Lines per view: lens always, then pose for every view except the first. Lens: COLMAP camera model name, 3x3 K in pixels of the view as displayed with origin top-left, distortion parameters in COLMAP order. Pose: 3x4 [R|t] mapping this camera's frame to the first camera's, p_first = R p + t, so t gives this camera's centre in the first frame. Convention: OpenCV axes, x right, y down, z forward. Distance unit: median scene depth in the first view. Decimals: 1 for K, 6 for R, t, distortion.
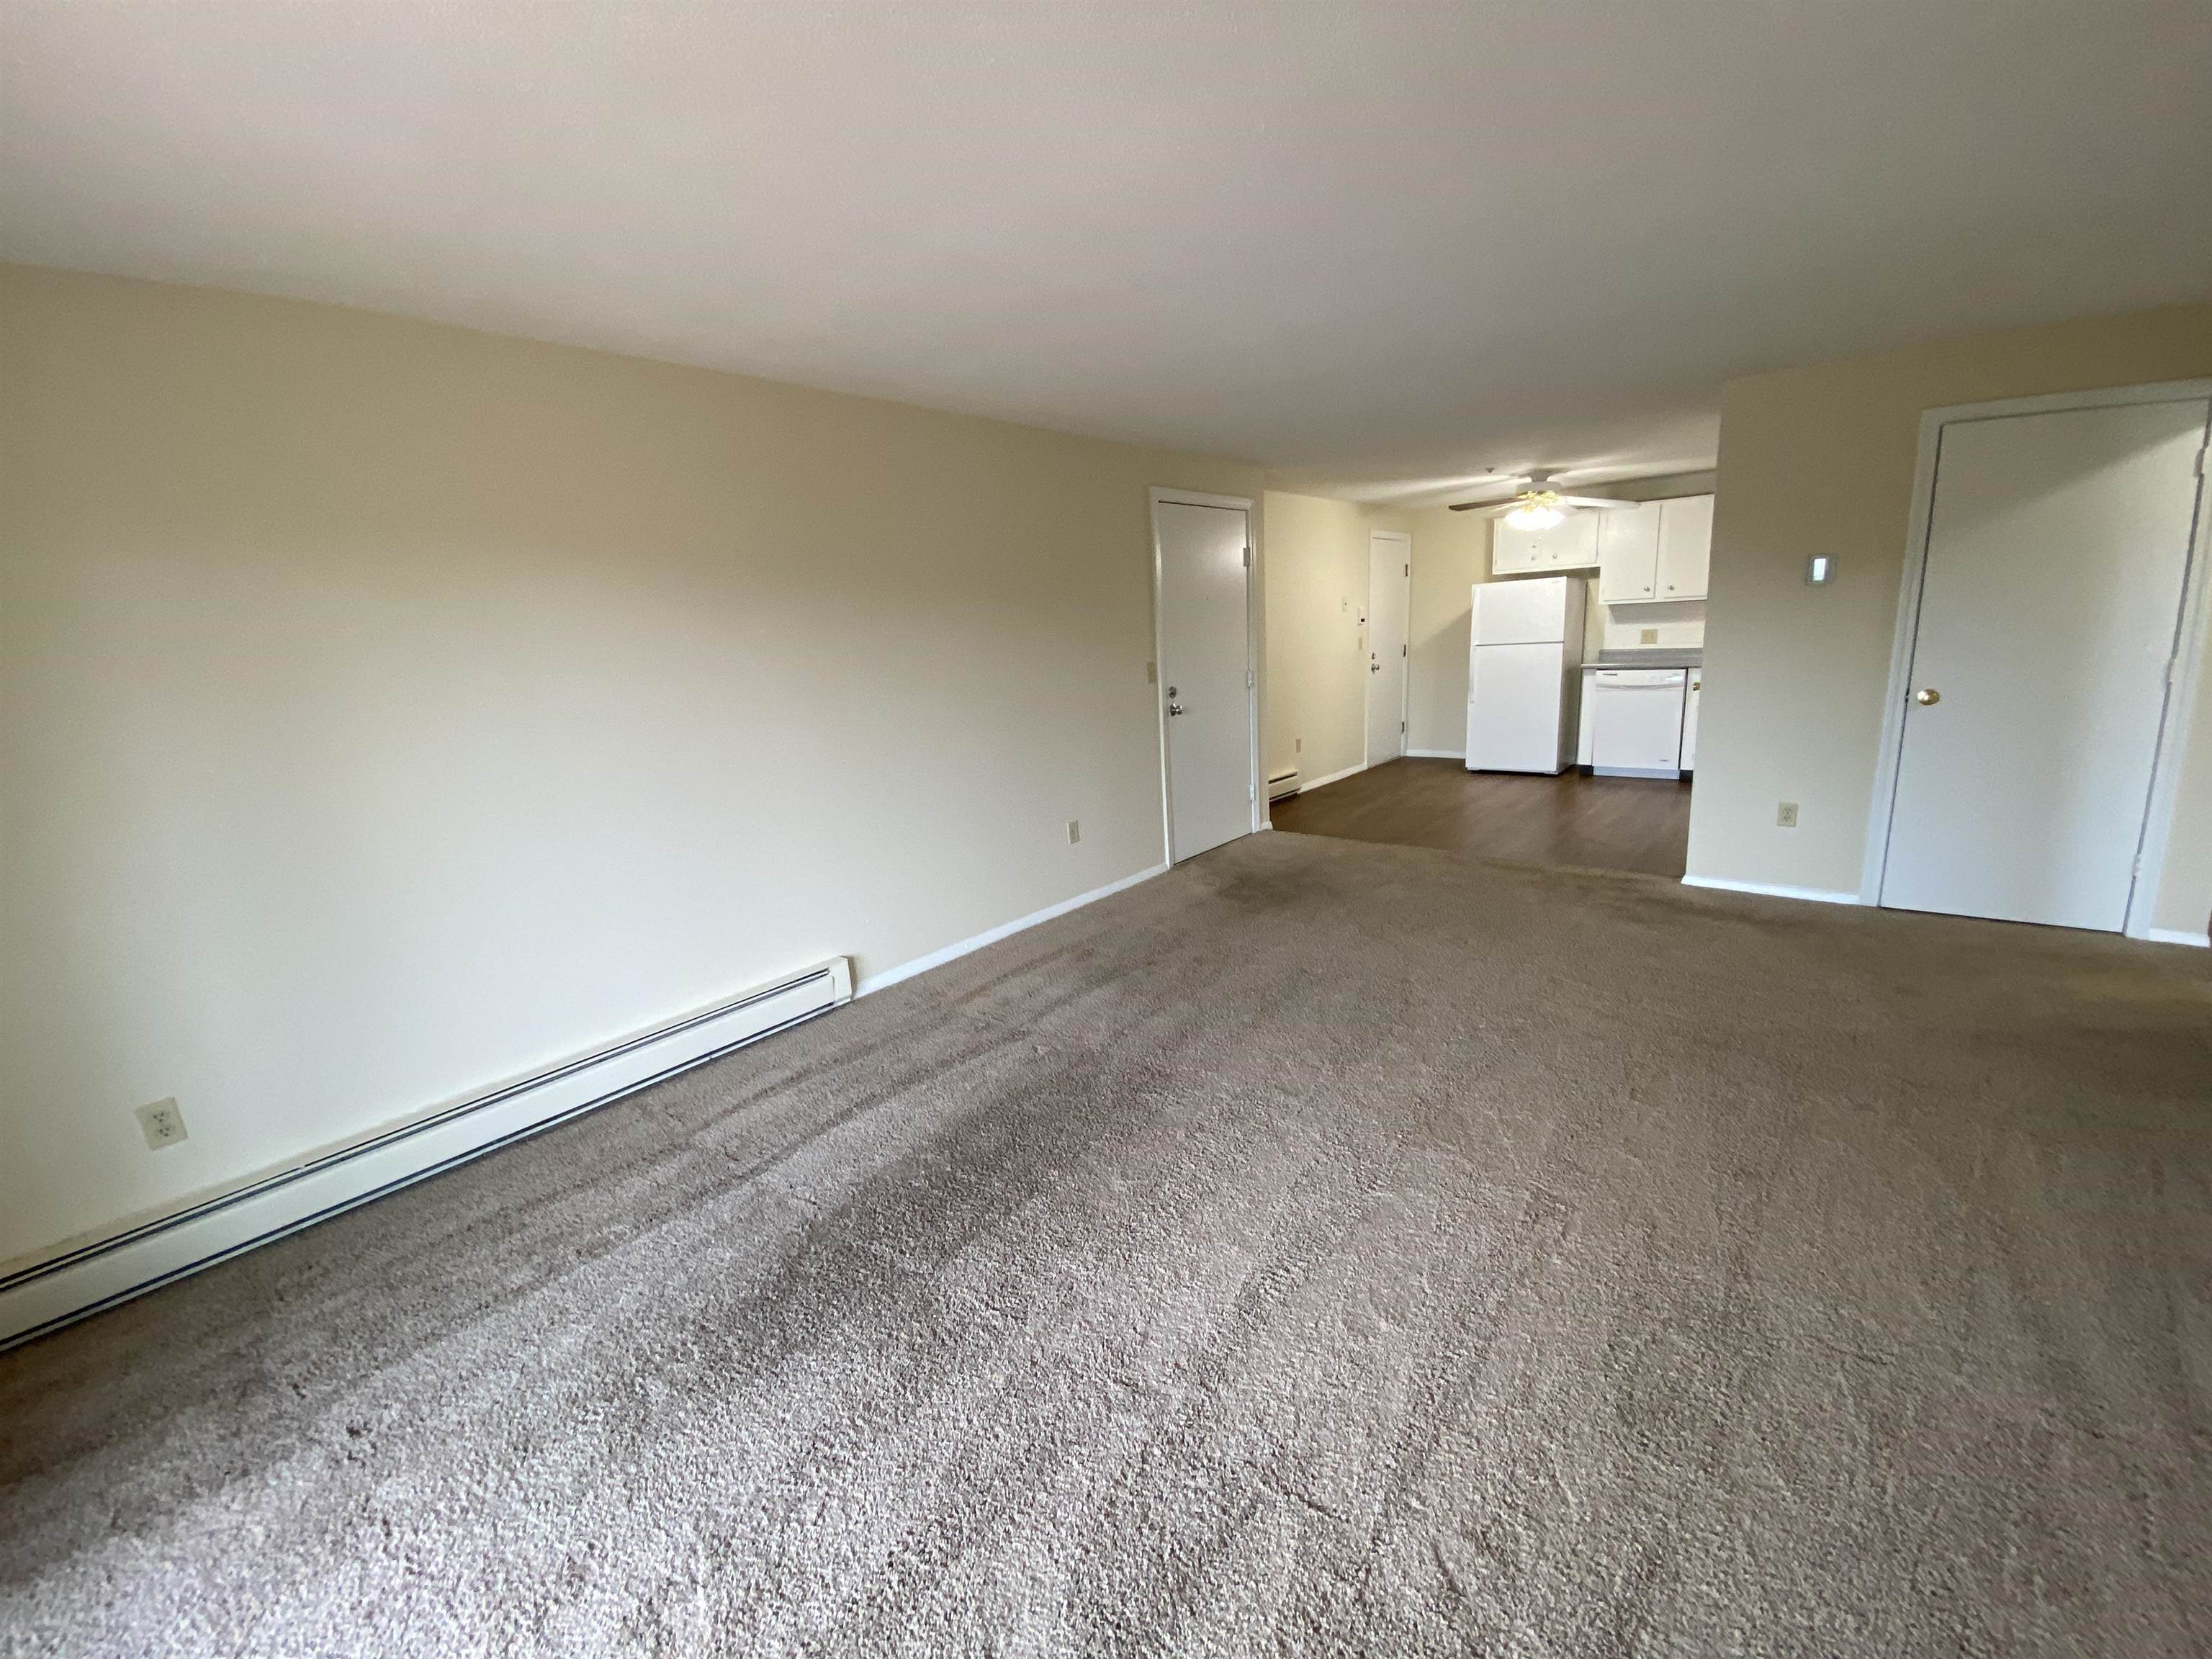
lens RADIAL K [[901.2, 0, 1106.2], [0, 901.2, 822.9], [0, 0, 1]] dist [0.012250, -0.016652]
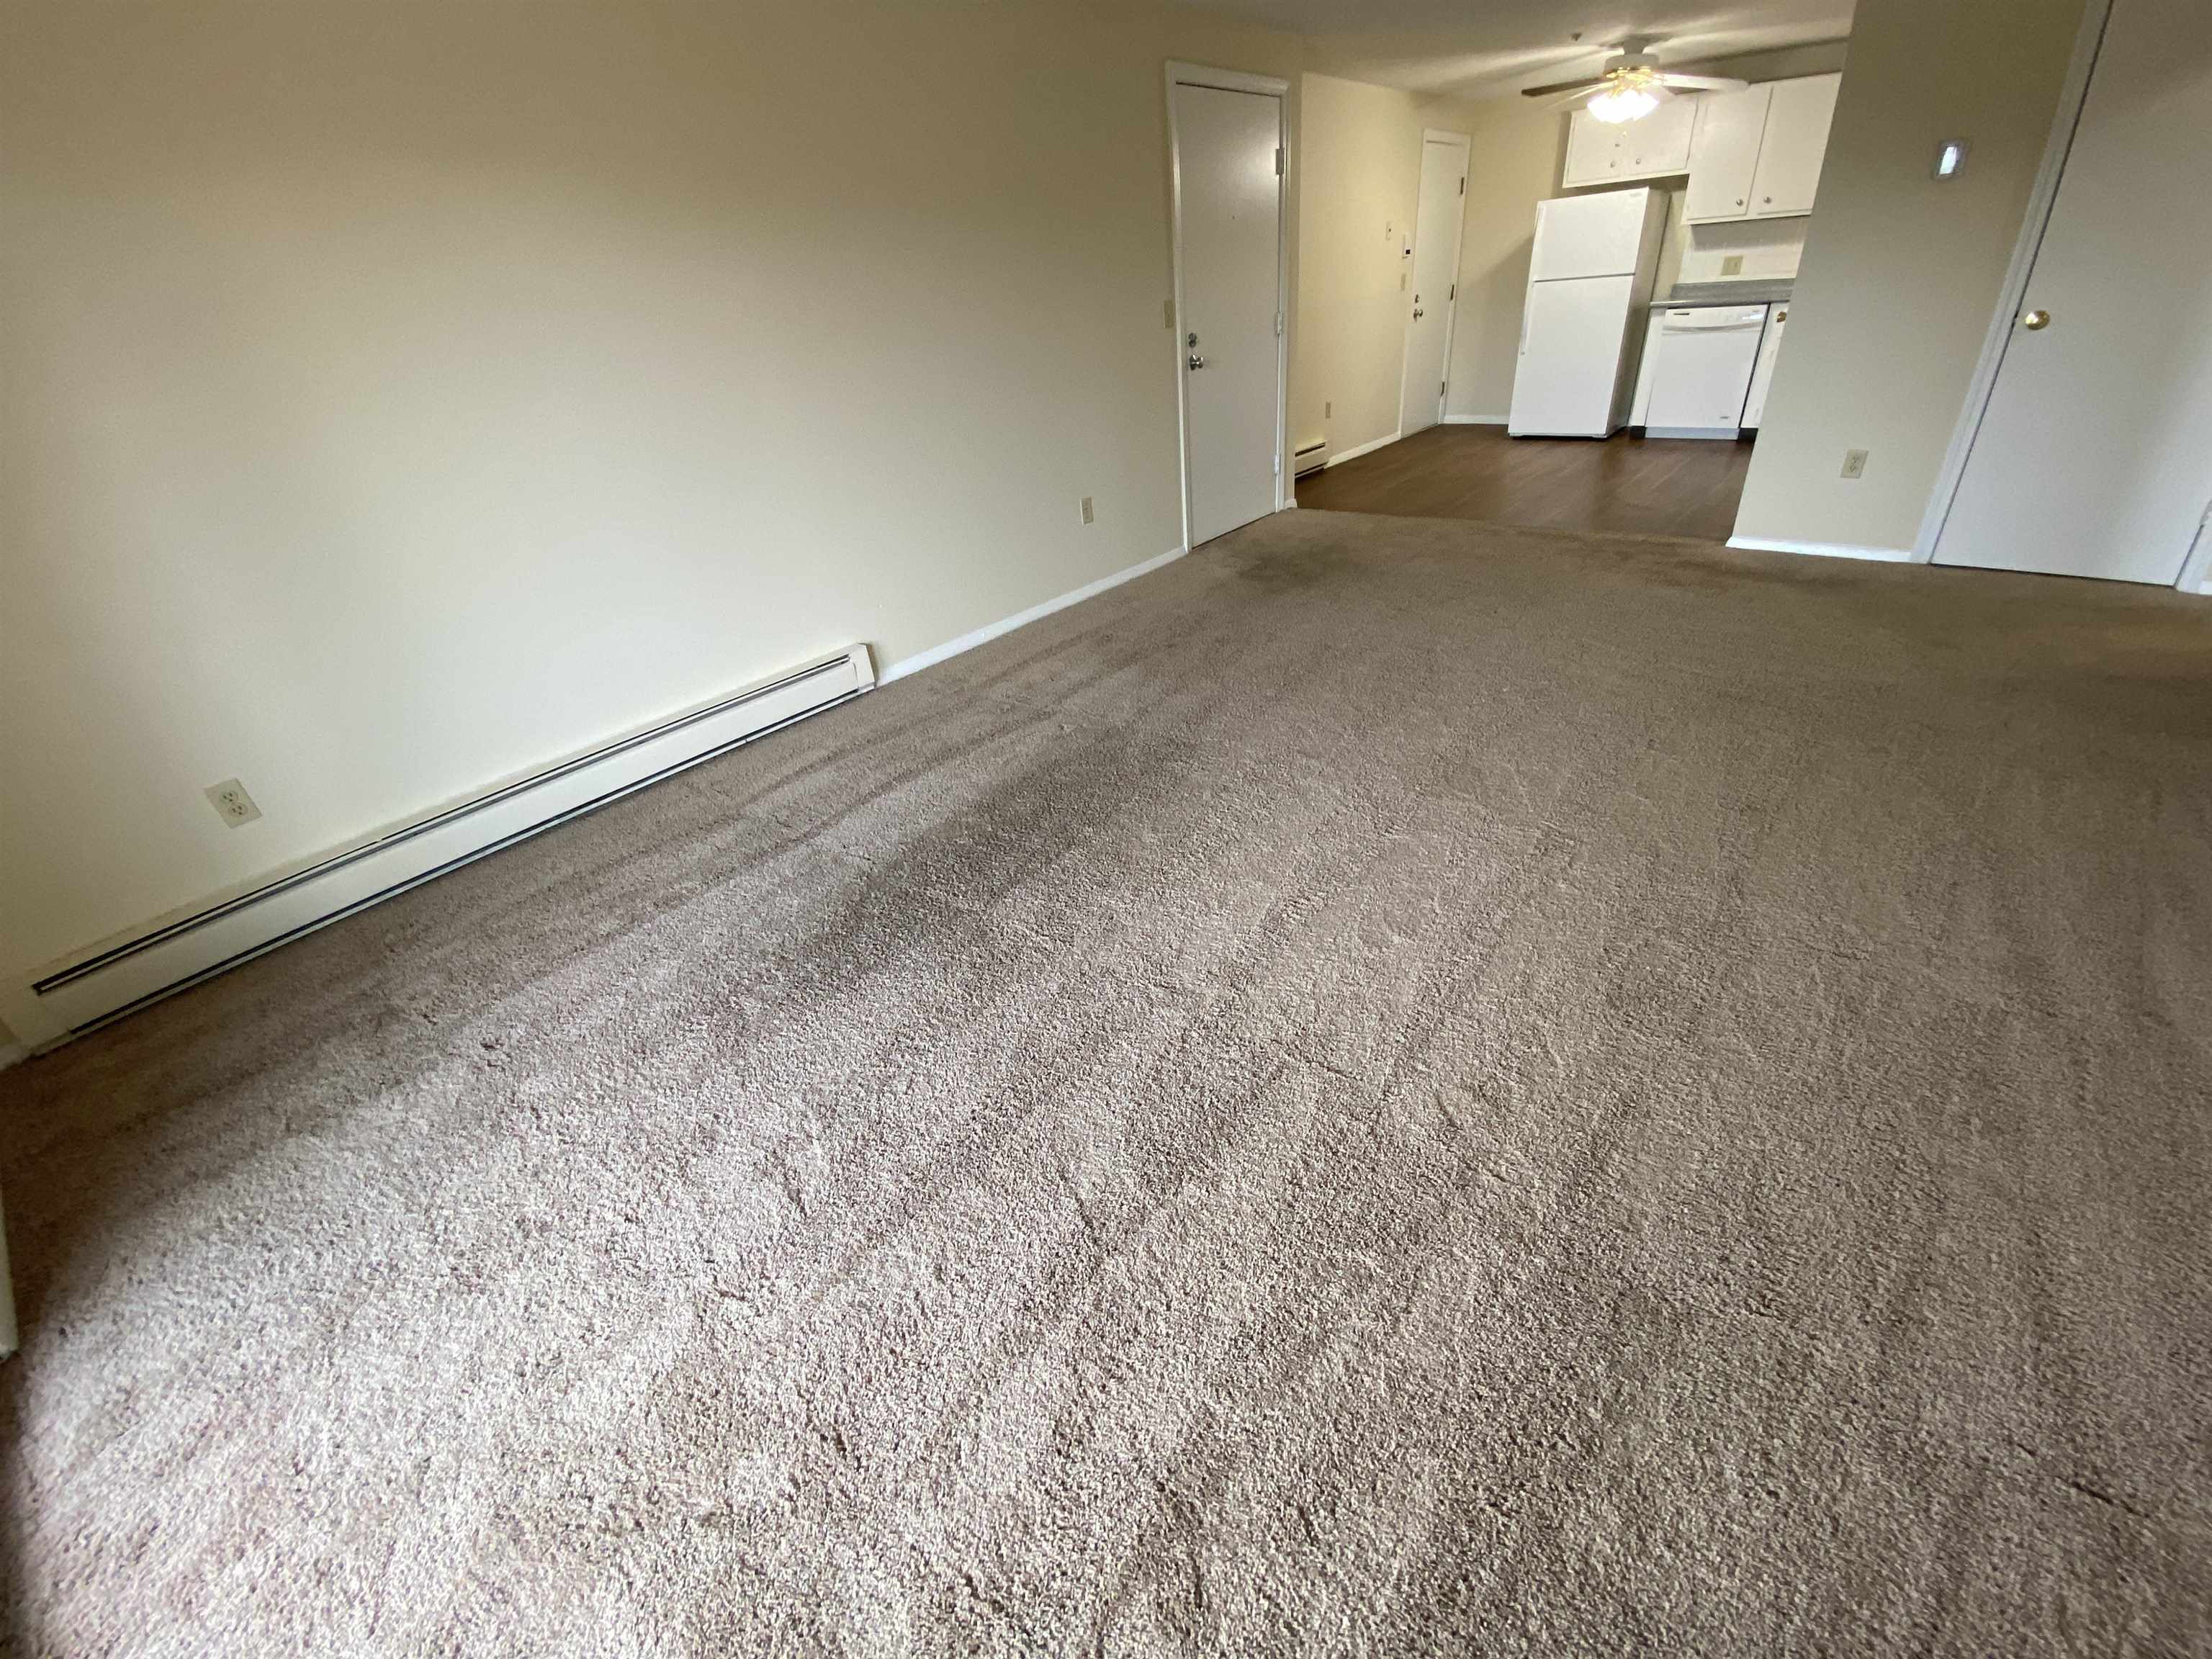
lens RADIAL K [[898.9, 0, 1109.6], [0, 898.9, 824.3], [0, 0, 1]] dist [0.016642, -0.017949]
pose [[0.999616, -0.025614, -0.010615, -0.022608], [0.027653, 0.948910, 0.314334, 0.052696], [0.002021, -0.314507, 0.949253, 0.000276]]
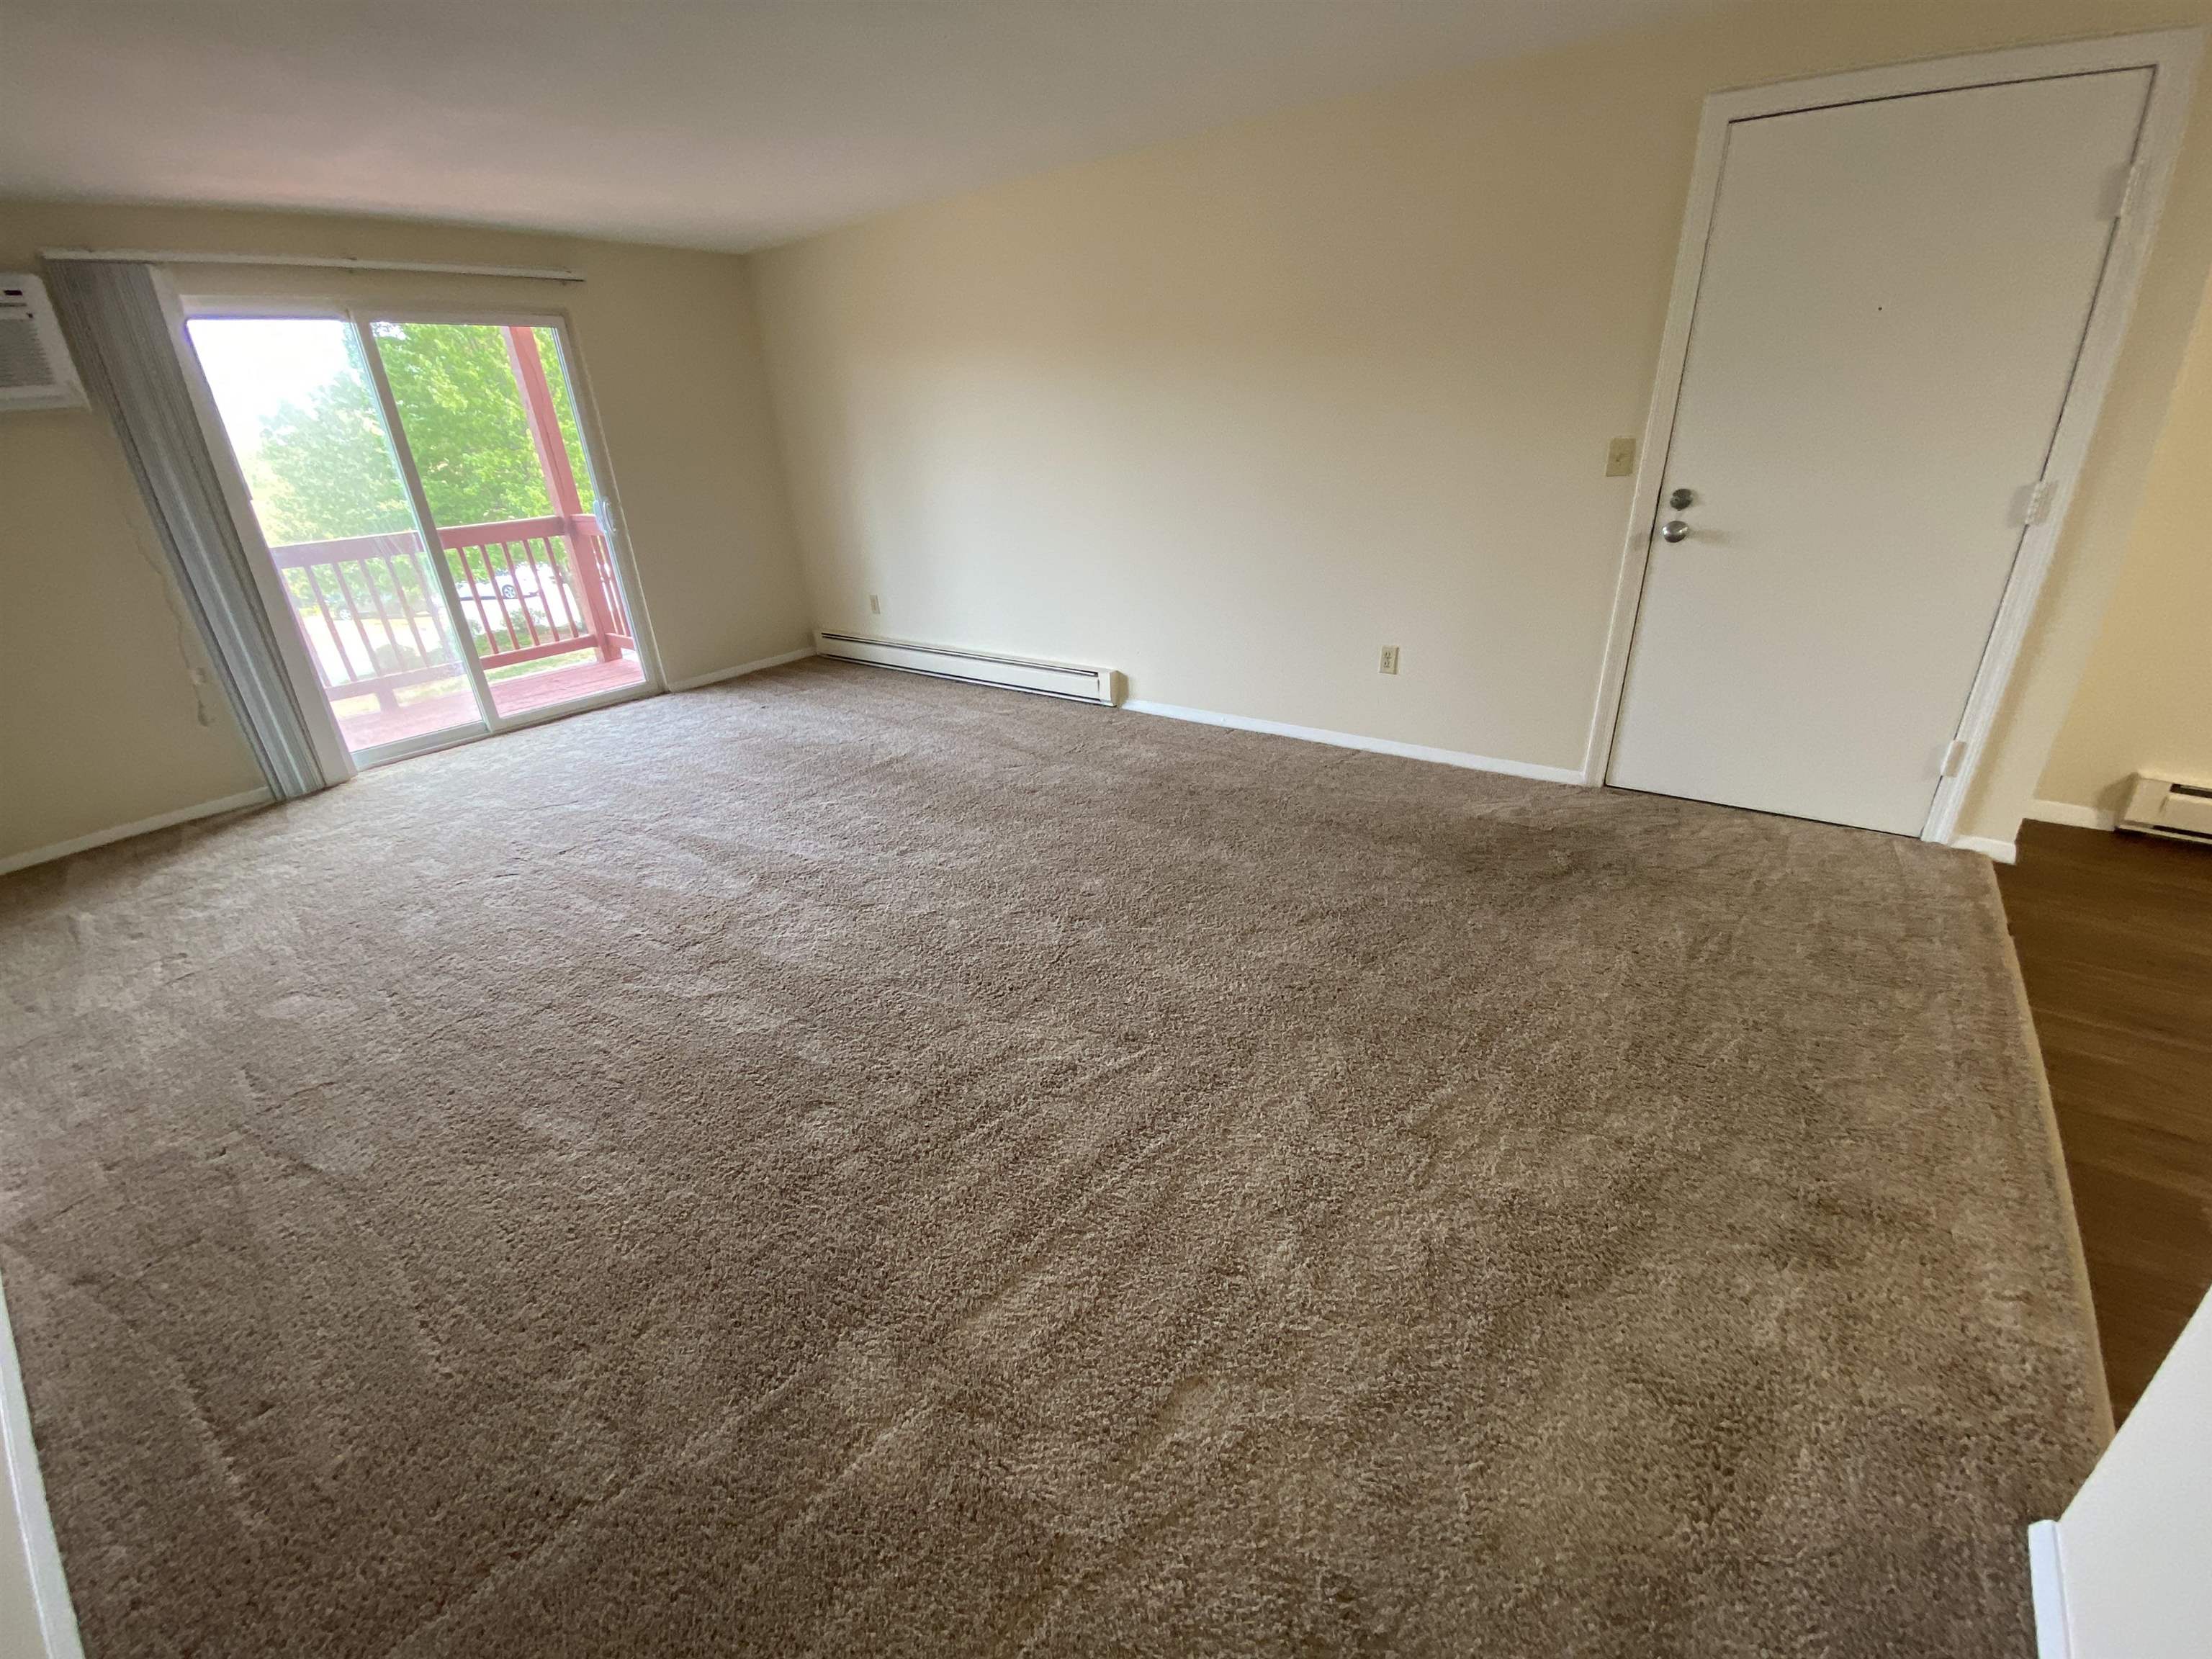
lens RADIAL K [[898.9, 0, 1109.6], [0, 898.9, 824.3], [0, 0, 1]] dist [0.016642, -0.017949]
pose [[0.036292, 0.457730, -0.888350, 1.427700], [-0.164035, 0.879607, 0.446524, -0.348299], [0.985787, 0.129515, 0.107006, 1.313922]]
